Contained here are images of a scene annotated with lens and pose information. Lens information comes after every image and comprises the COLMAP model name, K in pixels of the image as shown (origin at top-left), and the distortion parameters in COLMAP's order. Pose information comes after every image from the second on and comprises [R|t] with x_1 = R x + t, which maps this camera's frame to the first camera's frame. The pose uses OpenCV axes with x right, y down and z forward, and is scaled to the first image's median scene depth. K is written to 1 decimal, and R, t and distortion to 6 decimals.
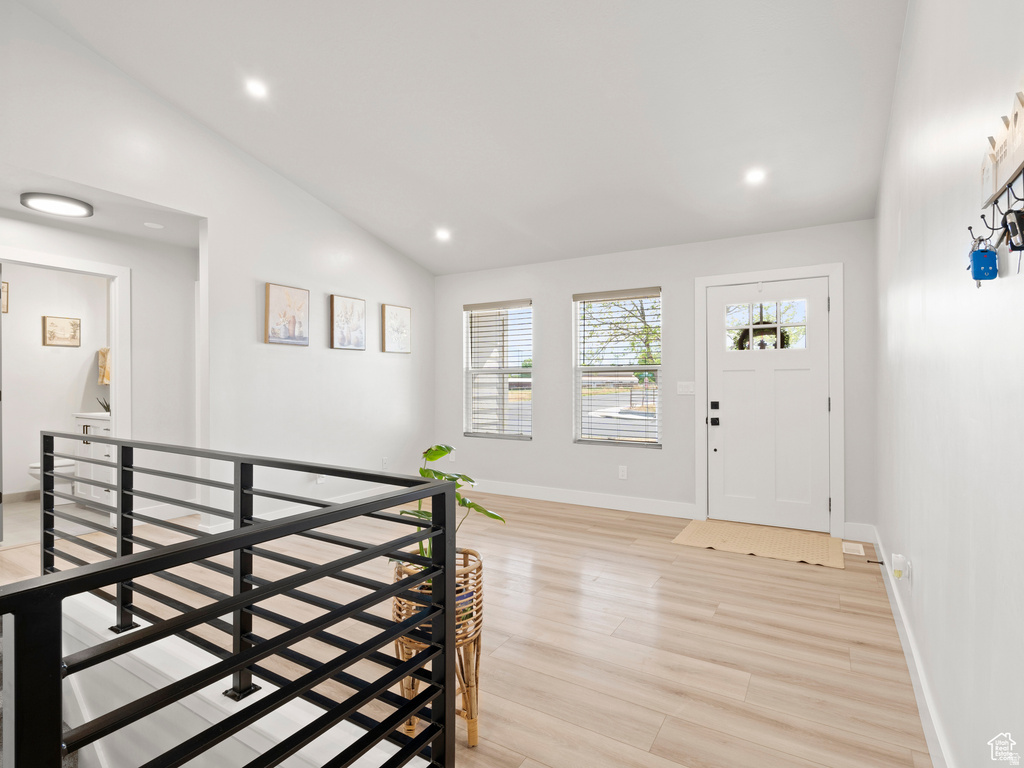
lens RADIAL K [[514.7, 0, 512.0], [0, 514.7, 384.0], [0, 0, 1]] dist [-0.003764, -0.000418]
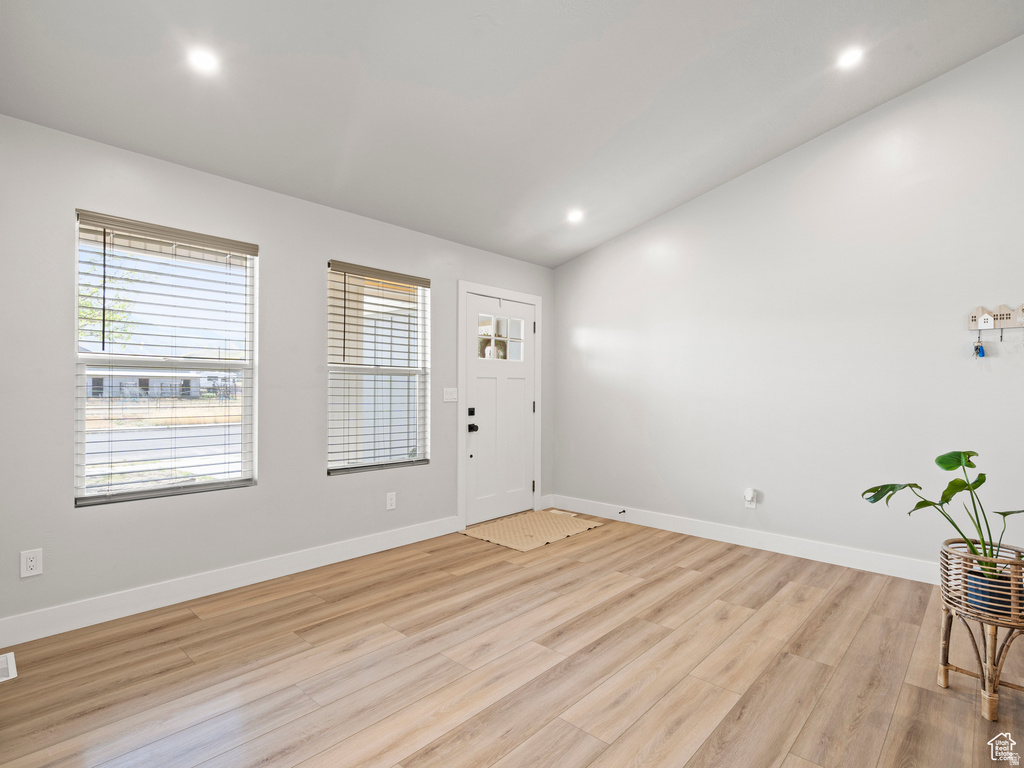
lens RADIAL K [[523.2, 0, 508.0], [0, 523.2, 384.5], [0, 0, 1]] dist [-0.002854, 0.000914]
pose [[0.206175, 0.010659, 0.978457, -0.695286], [-0.006977, 0.999931, -0.009423, -0.002990], [-0.978490, -0.004884, 0.206235, 0.839761]]
